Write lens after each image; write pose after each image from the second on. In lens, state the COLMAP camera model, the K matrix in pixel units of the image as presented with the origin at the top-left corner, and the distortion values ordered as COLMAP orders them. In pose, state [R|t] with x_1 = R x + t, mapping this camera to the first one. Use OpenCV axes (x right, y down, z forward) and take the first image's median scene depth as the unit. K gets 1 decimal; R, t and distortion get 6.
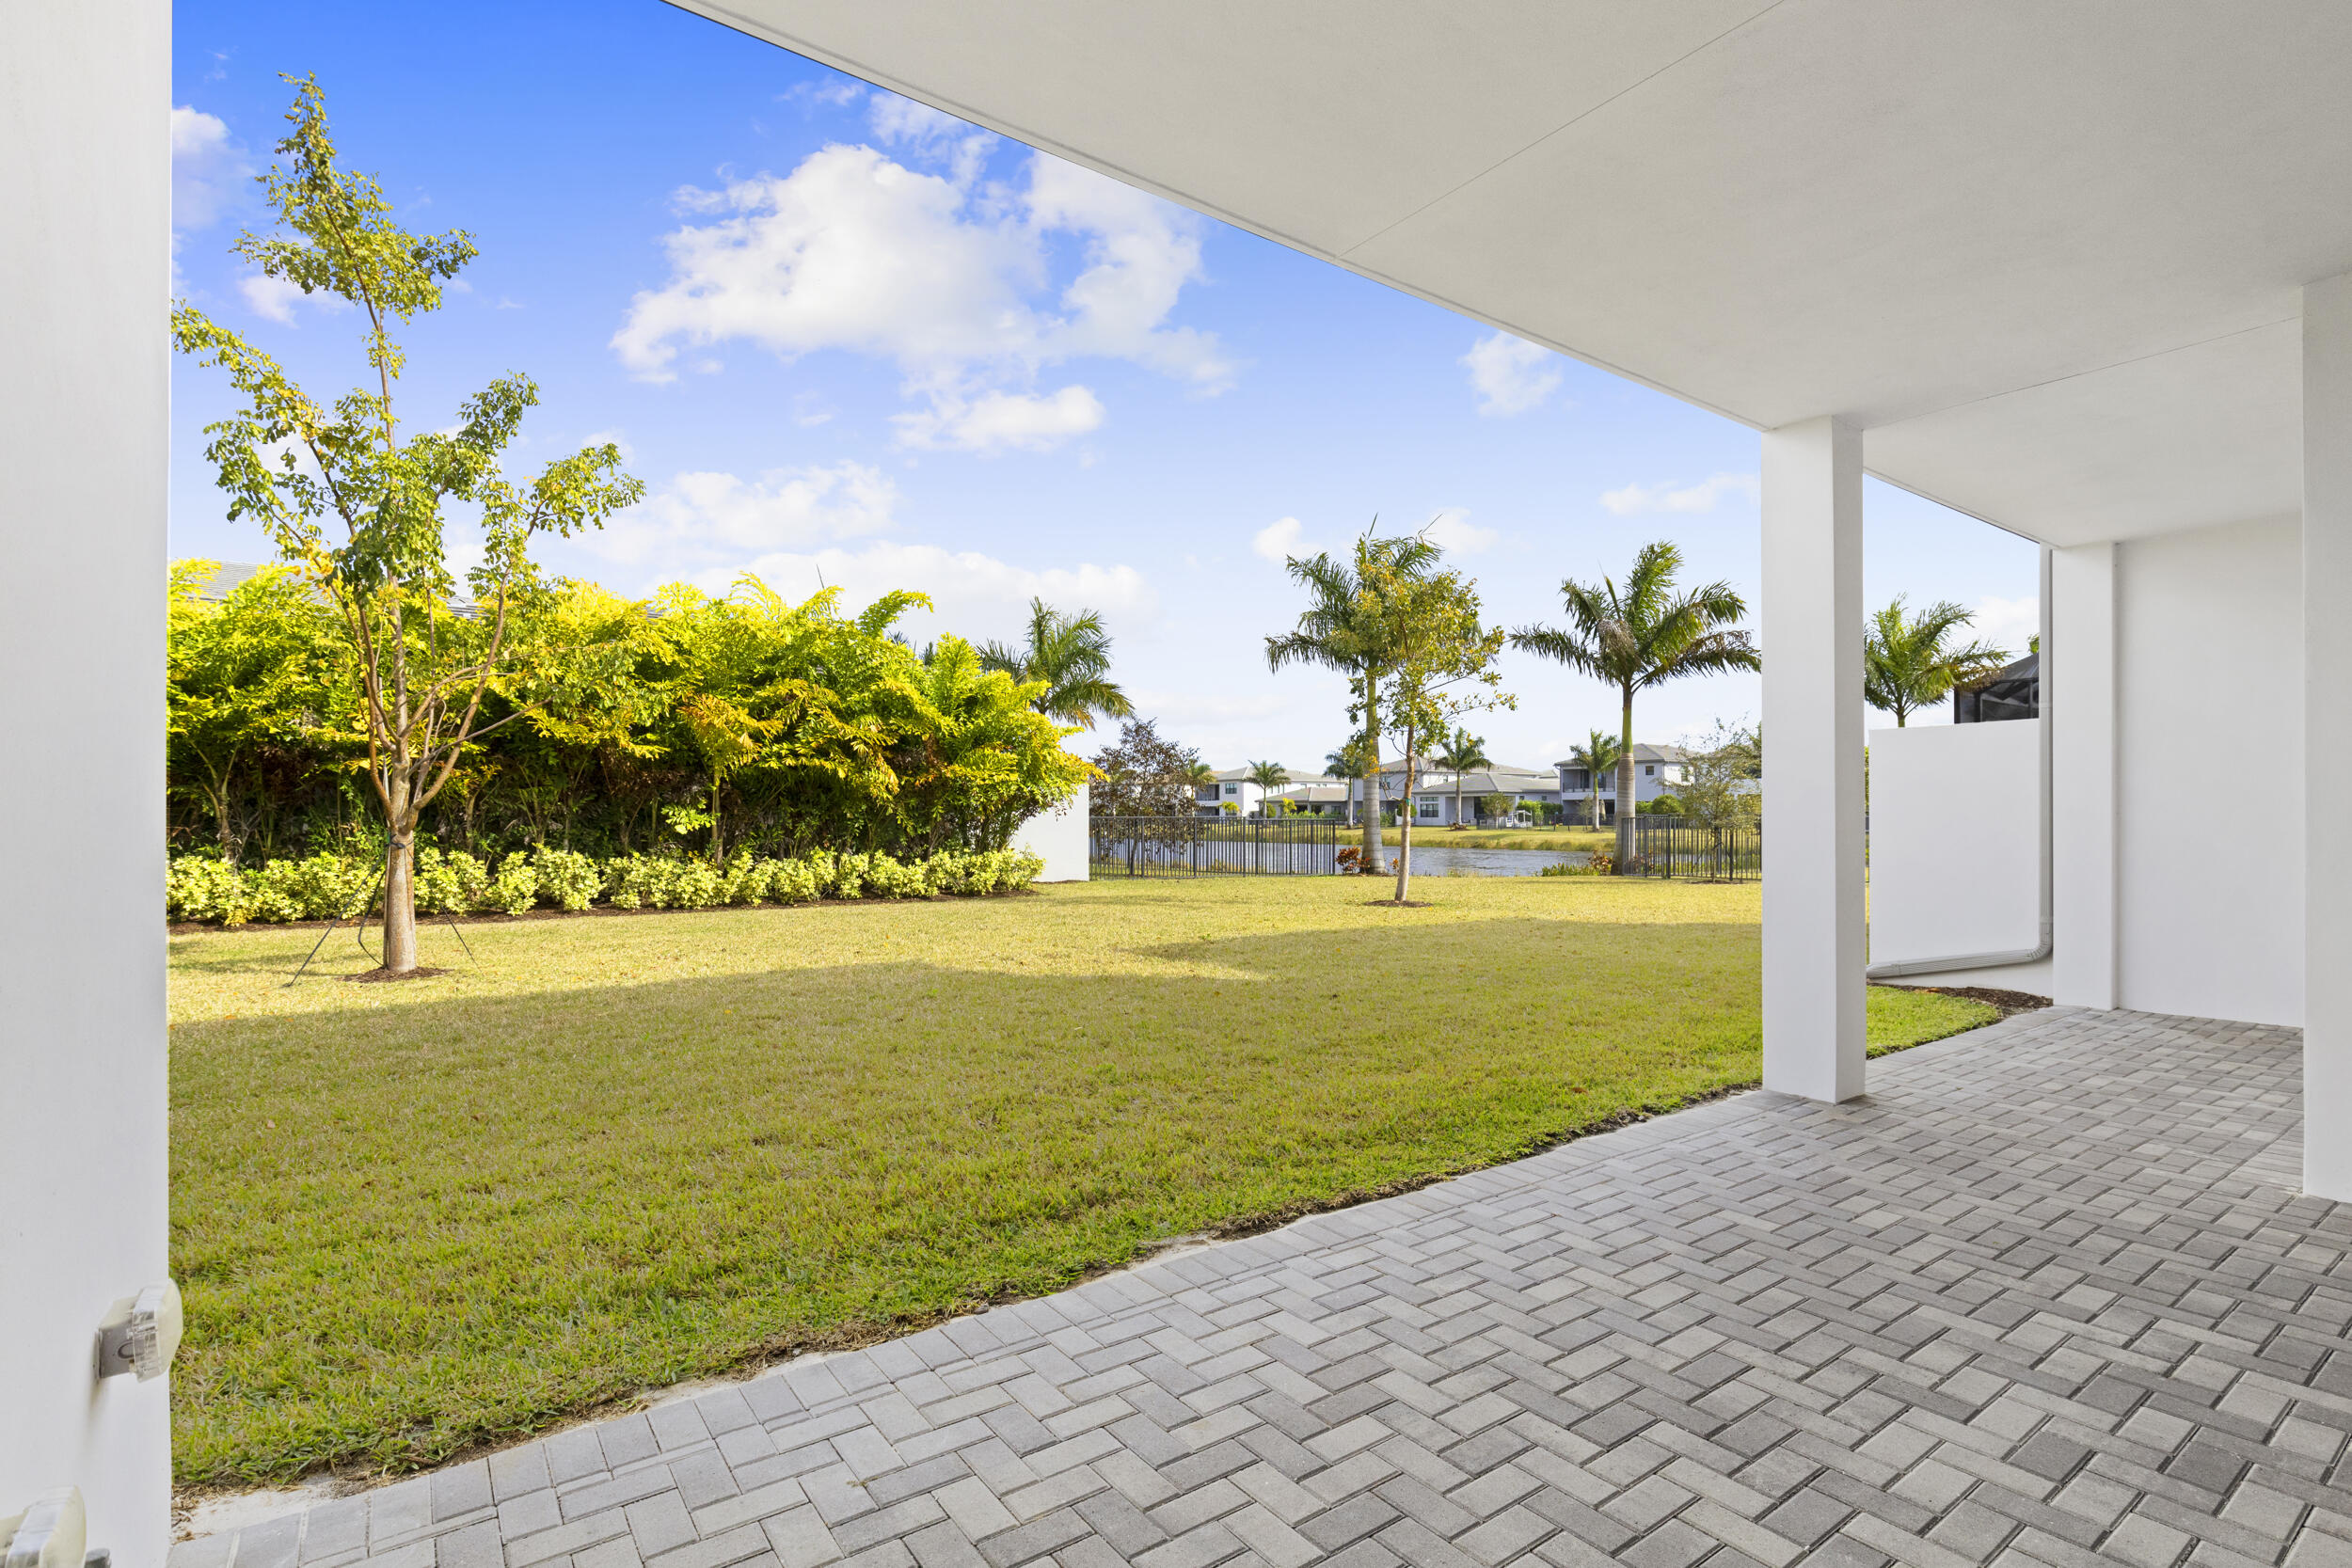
lens RADIAL K [[1098.7, 0, 1168.8], [0, 1098.7, 813.2], [0, 0, 1]] dist [-0.001036, -0.000210]
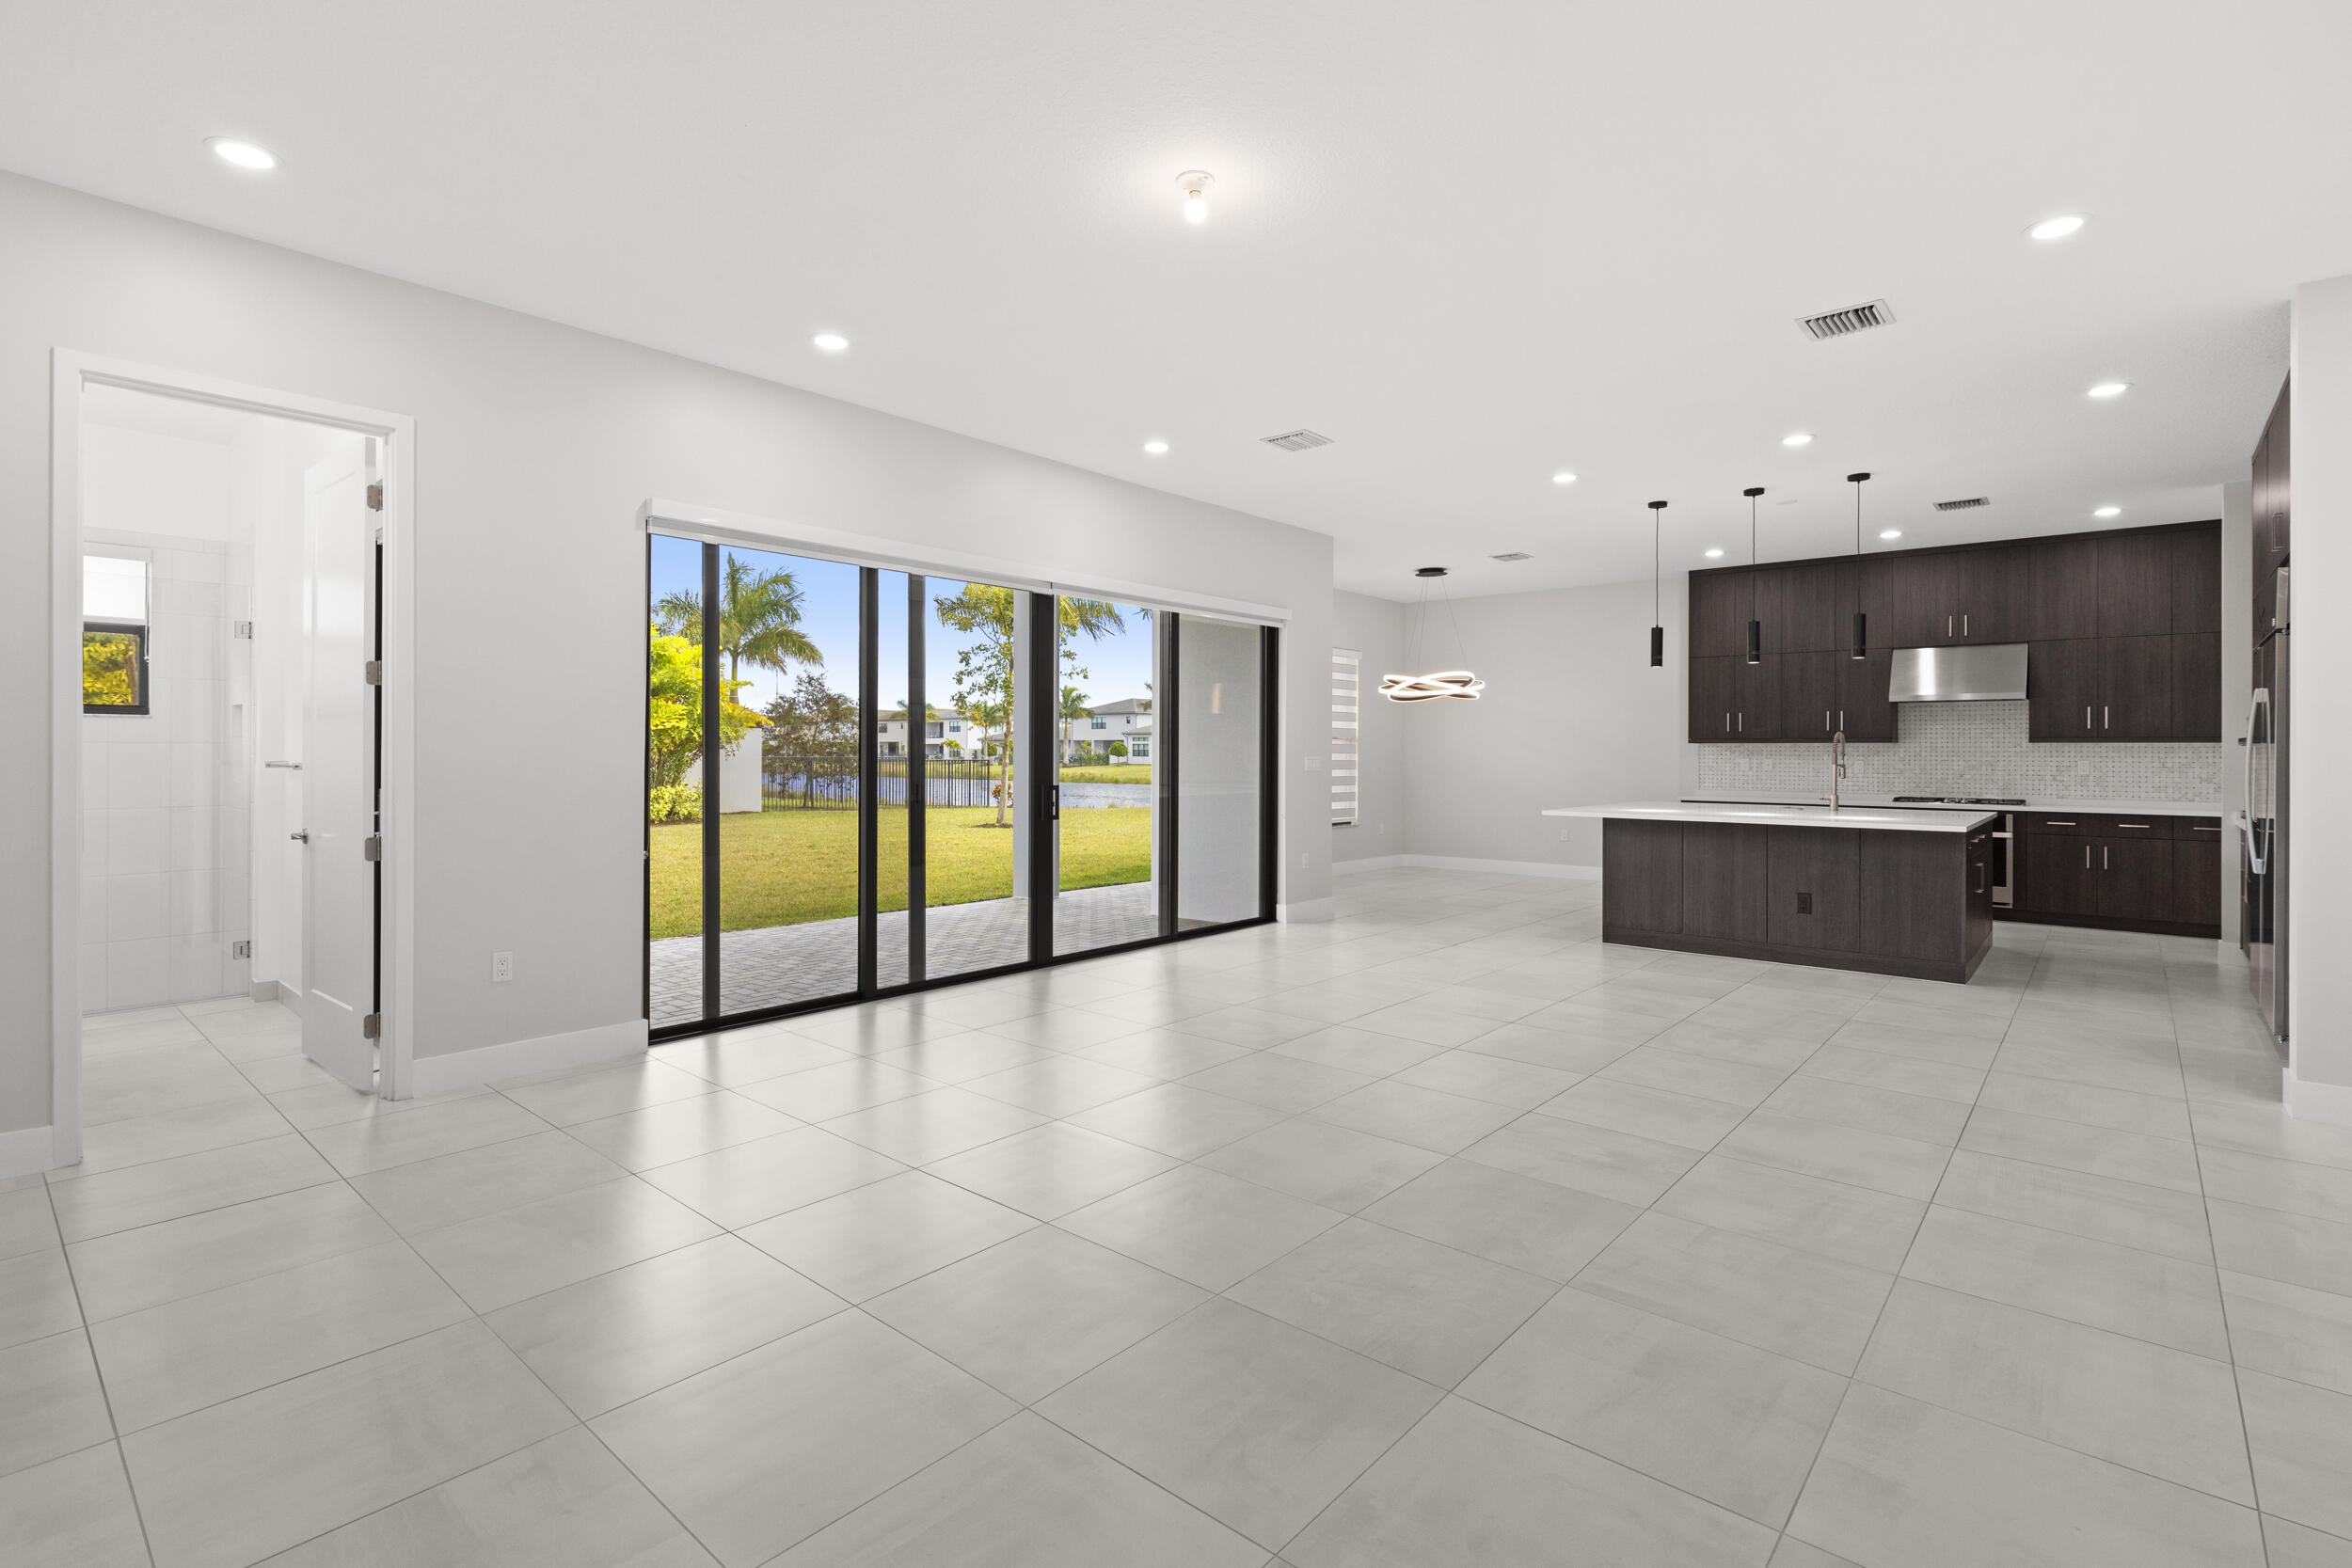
lens RADIAL K [[1099.3, 0, 1169.3], [0, 1099.3, 742.9], [0, 0, 1]] dist [0.000691, -0.000067]
pose [[0.972441, 0.009421, 0.232959, 0.106041], [-0.007780, 0.999938, -0.007965, -0.007358], [-0.233020, 0.005933, 0.972454, -0.323104]]
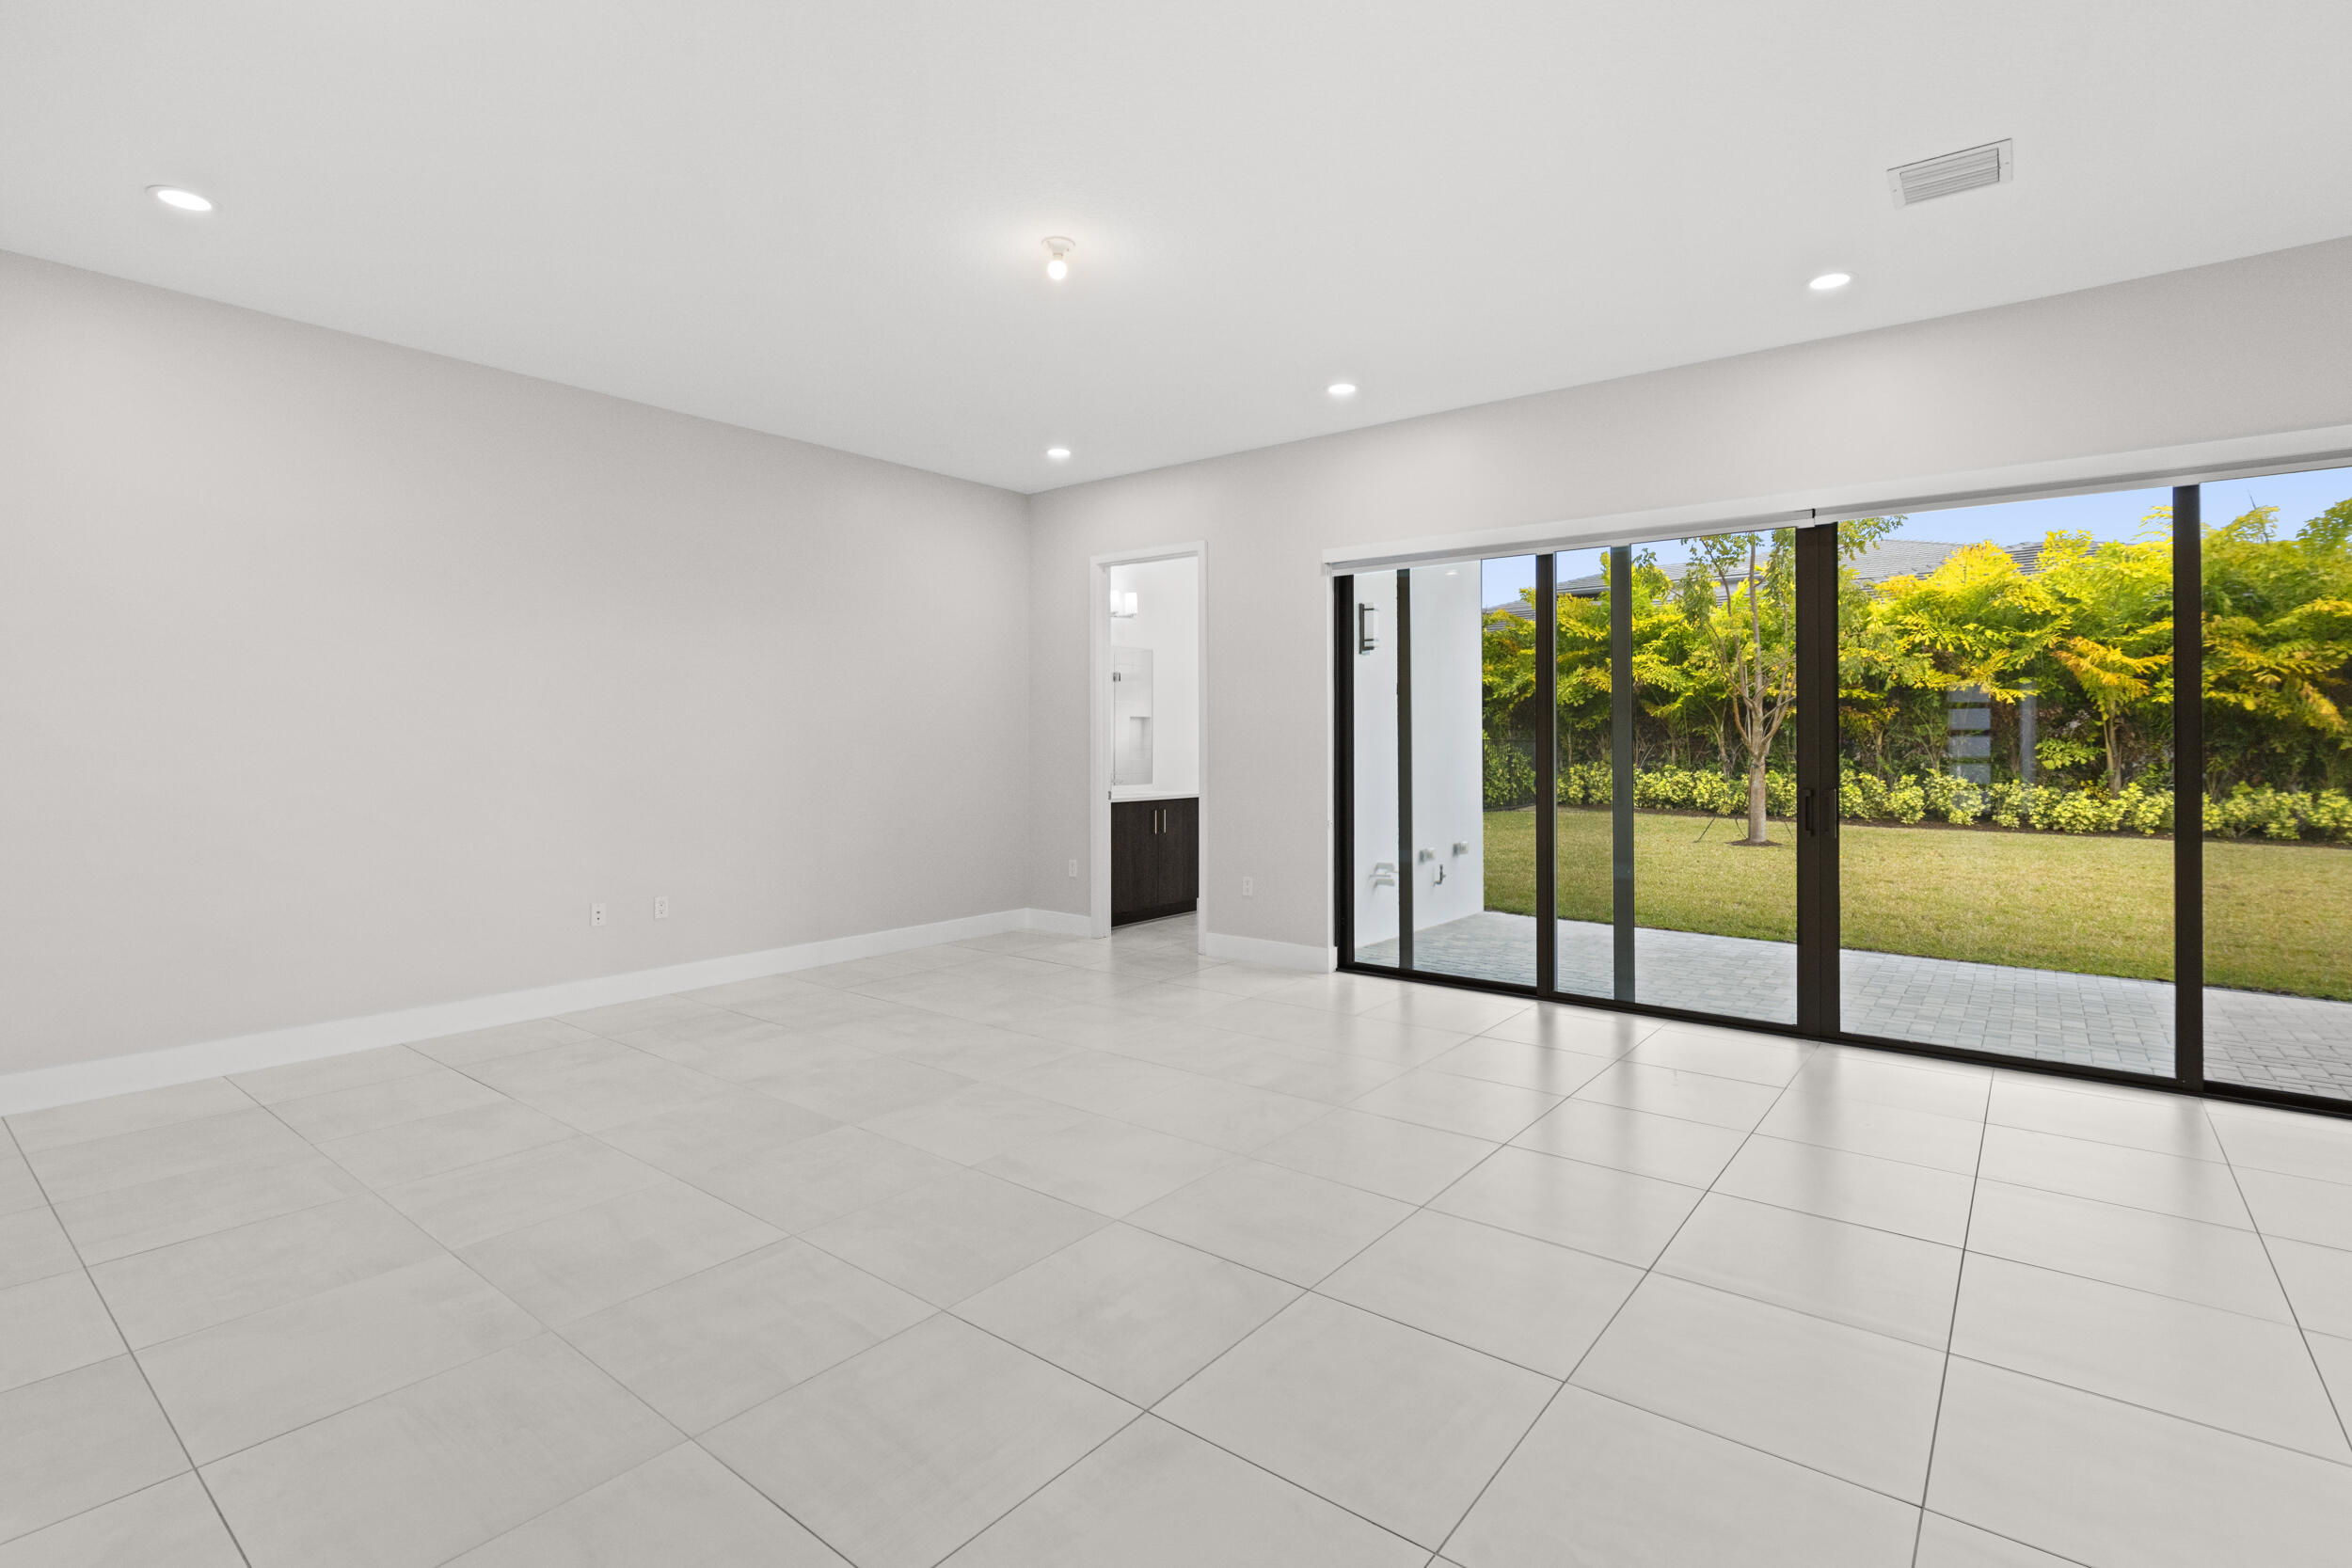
lens RADIAL K [[1099.3, 0, 1169.3], [0, 1099.3, 742.9], [0, 0, 1]] dist [0.000691, -0.000067]
pose [[0.281247, 0.007718, -0.959605, 0.369464], [-0.002170, 0.999970, 0.007406, -0.009138], [0.959633, 0.000000, 0.281255, -0.179383]]
